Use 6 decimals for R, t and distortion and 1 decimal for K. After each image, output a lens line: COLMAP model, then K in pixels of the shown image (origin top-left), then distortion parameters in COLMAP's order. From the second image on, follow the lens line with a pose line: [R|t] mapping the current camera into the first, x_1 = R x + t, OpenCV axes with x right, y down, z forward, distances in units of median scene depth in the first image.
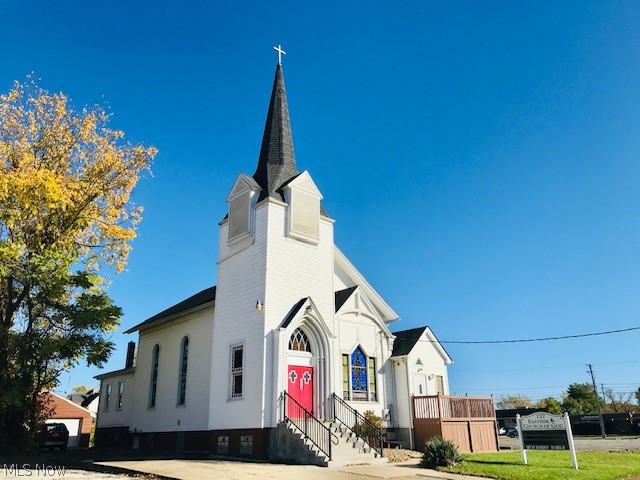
lens RADIAL K [[530.3, 0, 320.0], [0, 530.3, 240.0], [0, 0, 1]] dist [0.064049, -0.098006]
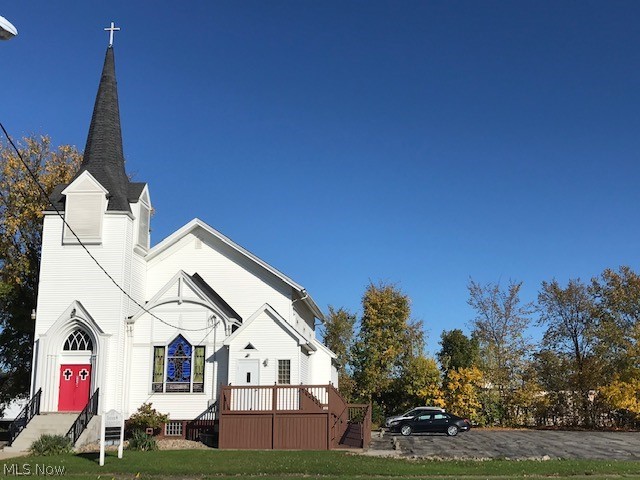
lens RADIAL K [[823.3, 0, 320.0], [0, 823.3, 240.0], [0, 0, 1]] dist [0.152622, -0.531291]
pose [[0.680078, -0.134146, -0.720763, 1.402692], [0.235837, 0.970892, 0.041825, 0.034488], [0.694172, -0.198427, 0.691919, 0.204623]]
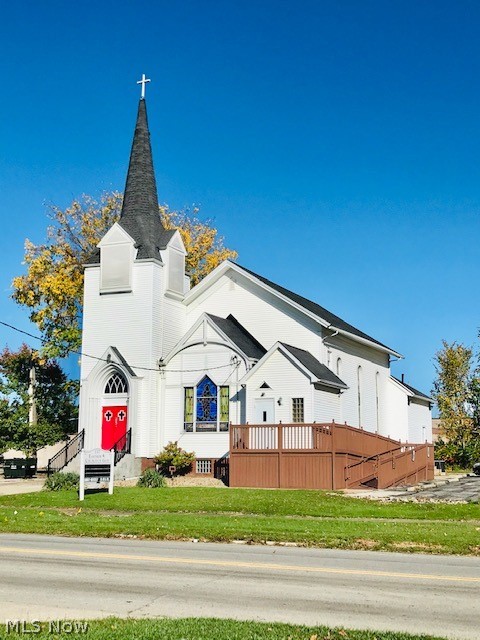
lens RADIAL K [[826.8, 0, 240.0], [0, 826.8, 320.0], [0, 0, 1]] dist [0.157619, -0.004574]
pose [[0.384527, -0.130256, -0.913877, 1.566937], [0.304009, 0.952637, -0.007865, 0.141131], [0.871618, -0.274802, 0.405914, 0.505073]]
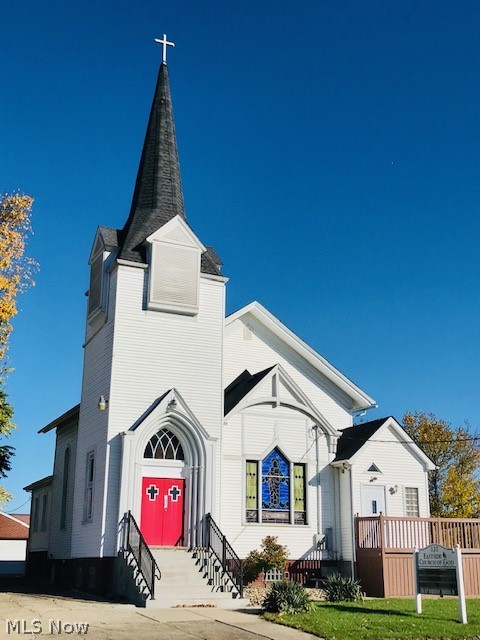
lens RADIAL K [[823.3, 0, 240.0], [0, 823.3, 320.0], [0, 0, 1]] dist [0.152622, -0.531291]
pose [[0.953966, -0.062347, -0.293364, 0.390063], [0.081313, 0.995284, 0.052894, -0.040445], [0.288682, -0.074314, 0.954537, -0.081199]]
